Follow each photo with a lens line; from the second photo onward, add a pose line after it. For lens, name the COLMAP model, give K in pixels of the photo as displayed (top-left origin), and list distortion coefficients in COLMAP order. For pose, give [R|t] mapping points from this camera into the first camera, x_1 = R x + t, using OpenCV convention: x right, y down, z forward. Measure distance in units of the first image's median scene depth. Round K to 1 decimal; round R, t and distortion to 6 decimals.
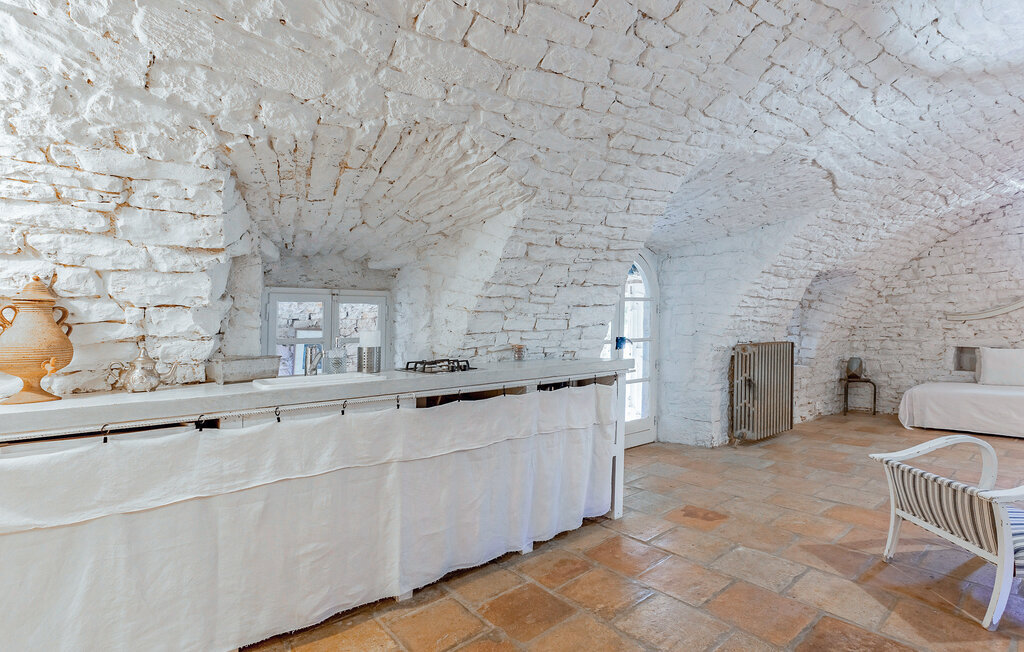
lens RADIAL K [[484.5, 0, 512.7], [0, 484.5, 356.2], [0, 0, 1]] dist [0.001414, -0.001630]
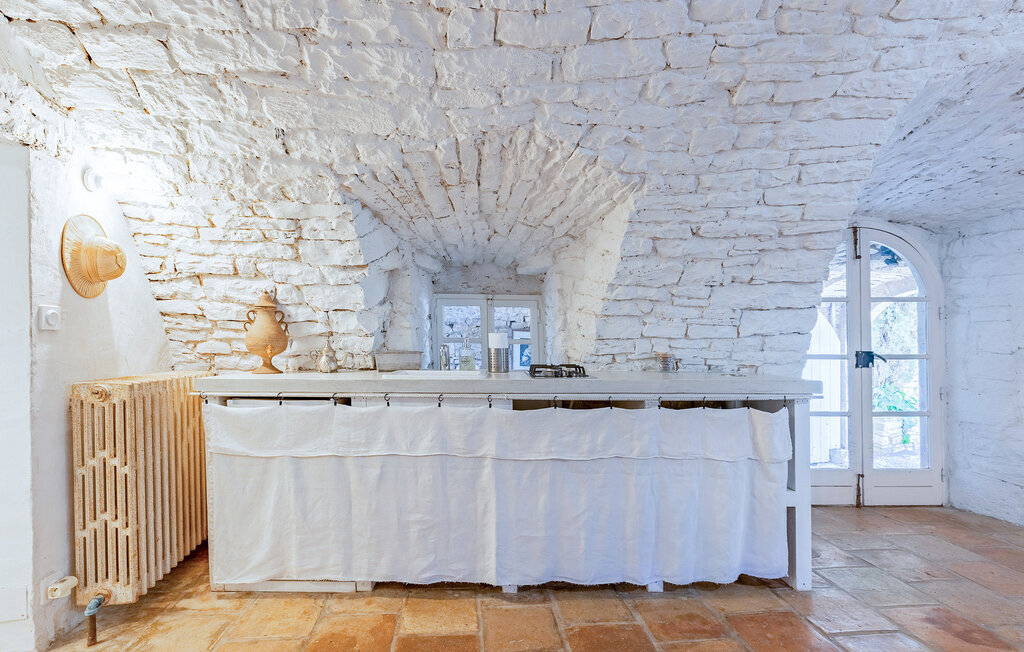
lens RADIAL K [[481.3, 0, 514.4], [0, 481.3, 358.7], [0, 0, 1]] dist [0.000000, -0.000516]
pose [[0.807348, 0.058581, -0.587160, 0.329912], [-0.058733, 0.998096, 0.018821, -0.016304], [0.587145, 0.019291, 0.809252, 0.147341]]
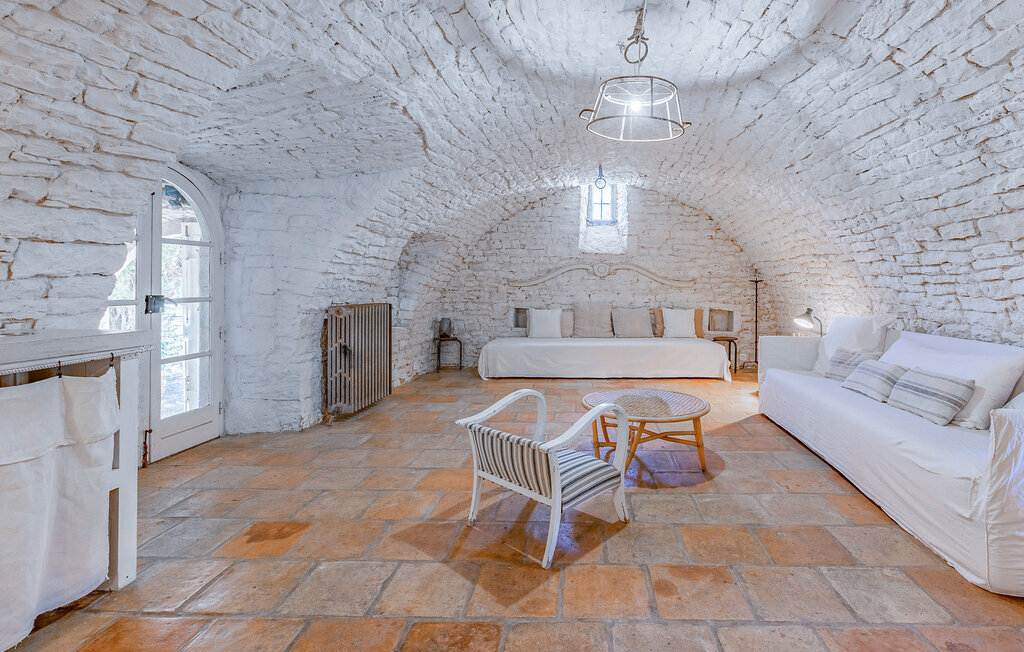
lens RADIAL K [[487.7, 0, 552.4], [0, 487.7, 292.2], [0, 0, 1]] dist [-0.001367, -0.000267]
pose [[0.677753, 0.021499, 0.734975, 0.145293], [0.014632, 0.998980, -0.042714, -0.010055], [-0.735144, 0.039704, 0.676747, 0.188348]]
